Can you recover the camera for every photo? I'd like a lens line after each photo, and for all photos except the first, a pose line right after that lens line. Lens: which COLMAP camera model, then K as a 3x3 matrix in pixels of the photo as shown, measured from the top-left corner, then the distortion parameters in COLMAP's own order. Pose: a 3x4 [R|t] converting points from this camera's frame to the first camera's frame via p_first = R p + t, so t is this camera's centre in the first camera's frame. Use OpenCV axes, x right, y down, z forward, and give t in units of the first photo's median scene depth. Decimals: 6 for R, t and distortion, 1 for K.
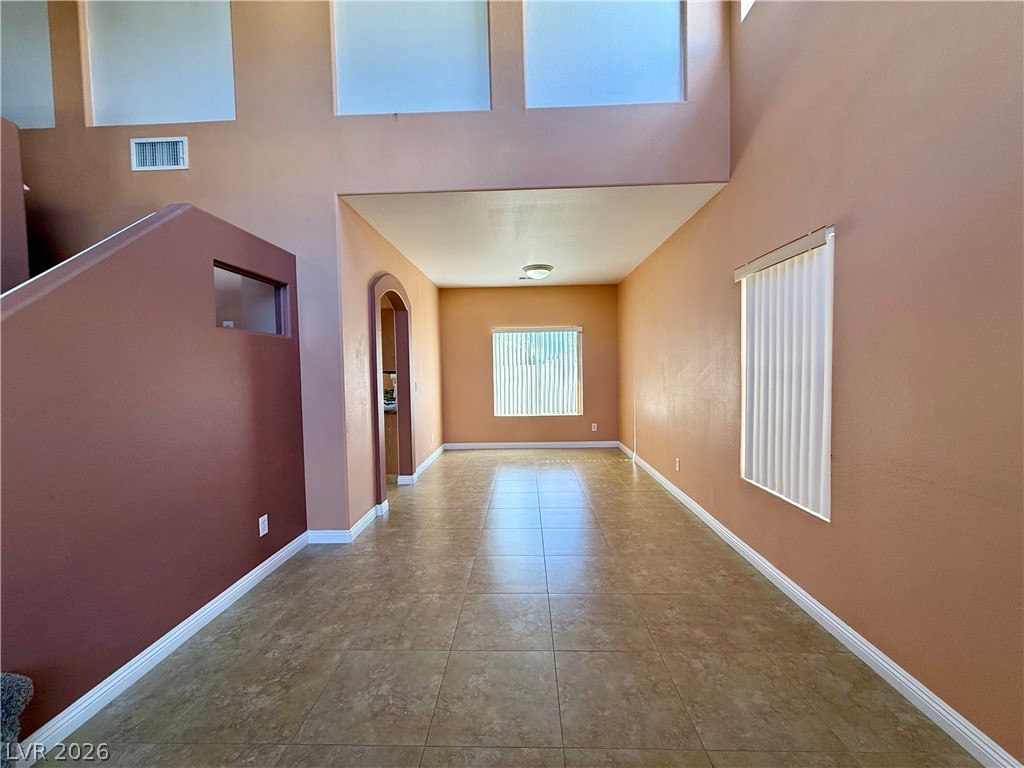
lens RADIAL K [[406.3, 0, 511.7], [0, 406.3, 386.0], [0, 0, 1]] dist [0.000640, 0.000430]
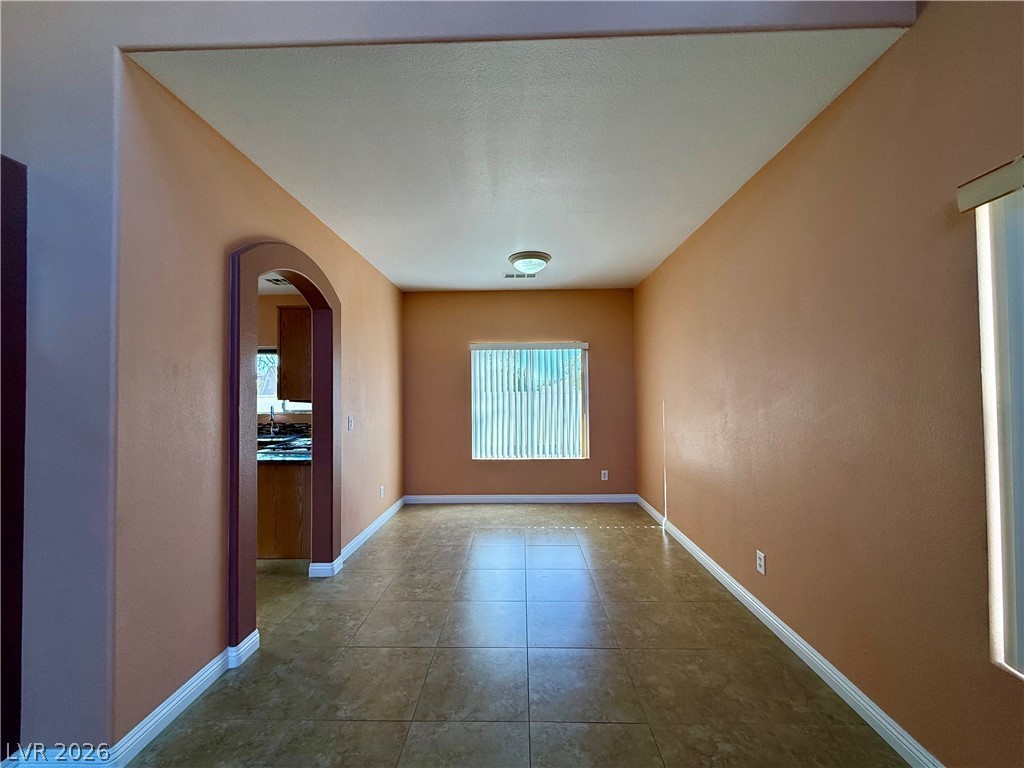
lens RADIAL K [[406.3, 0, 511.7], [0, 406.3, 386.0], [0, 0, 1]] dist [0.000640, 0.000430]
pose [[0.999904, 0.008811, 0.010710, 0.034546], [-0.008111, 0.997935, -0.063724, -0.022849], [-0.011250, 0.063631, 0.997910, 0.382723]]
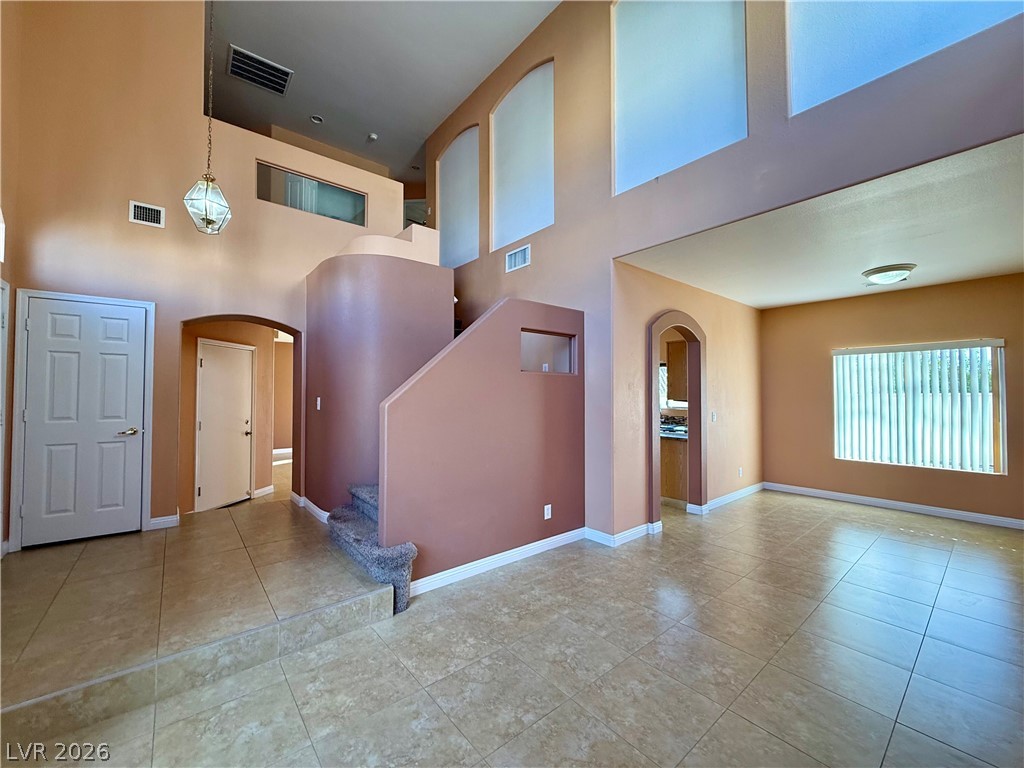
lens RADIAL K [[407.3, 0, 513.5], [0, 407.3, 386.9], [0, 0, 1]] dist [-0.001931, -0.000040]
pose [[0.663935, 0.004963, -0.747774, 0.218074], [-0.044715, 0.998452, -0.033075, -0.018997], [0.746453, 0.055396, 0.663129, -0.017637]]
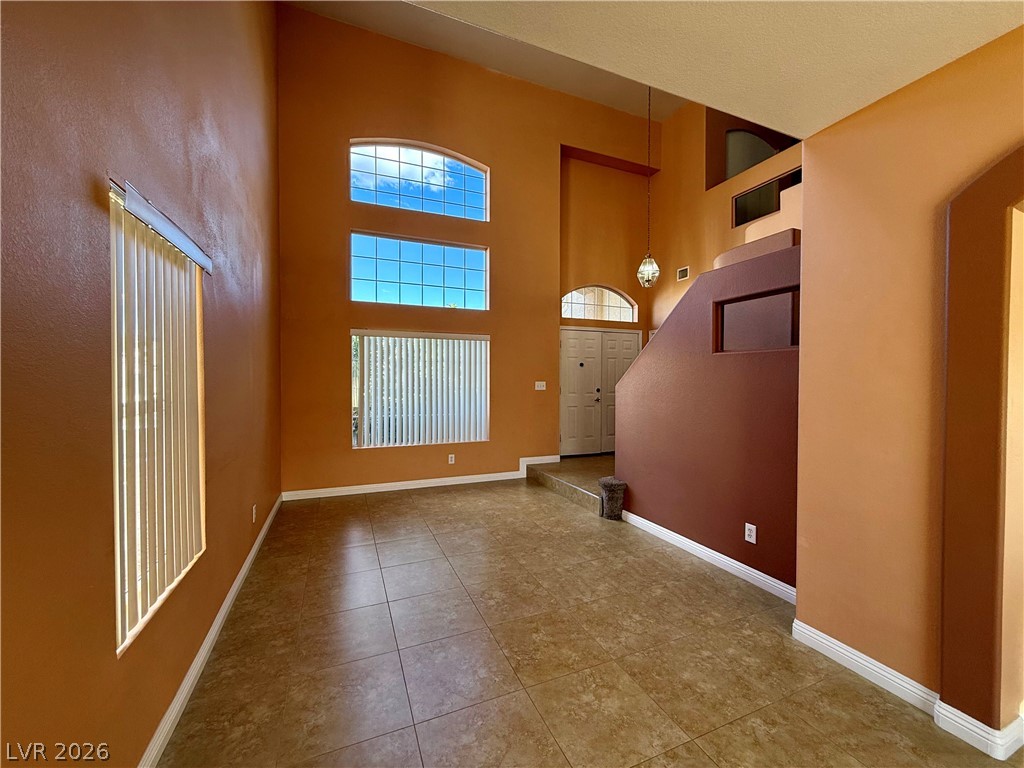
lens RADIAL K [[406.3, 0, 511.7], [0, 406.3, 386.0], [0, 0, 1]] dist [0.000640, 0.000430]
pose [[-0.905477, 0.019811, -0.423932, 0.246440], [-0.008408, 0.997876, 0.064592, -0.063753], [0.424312, 0.062051, -0.903388, 1.053978]]
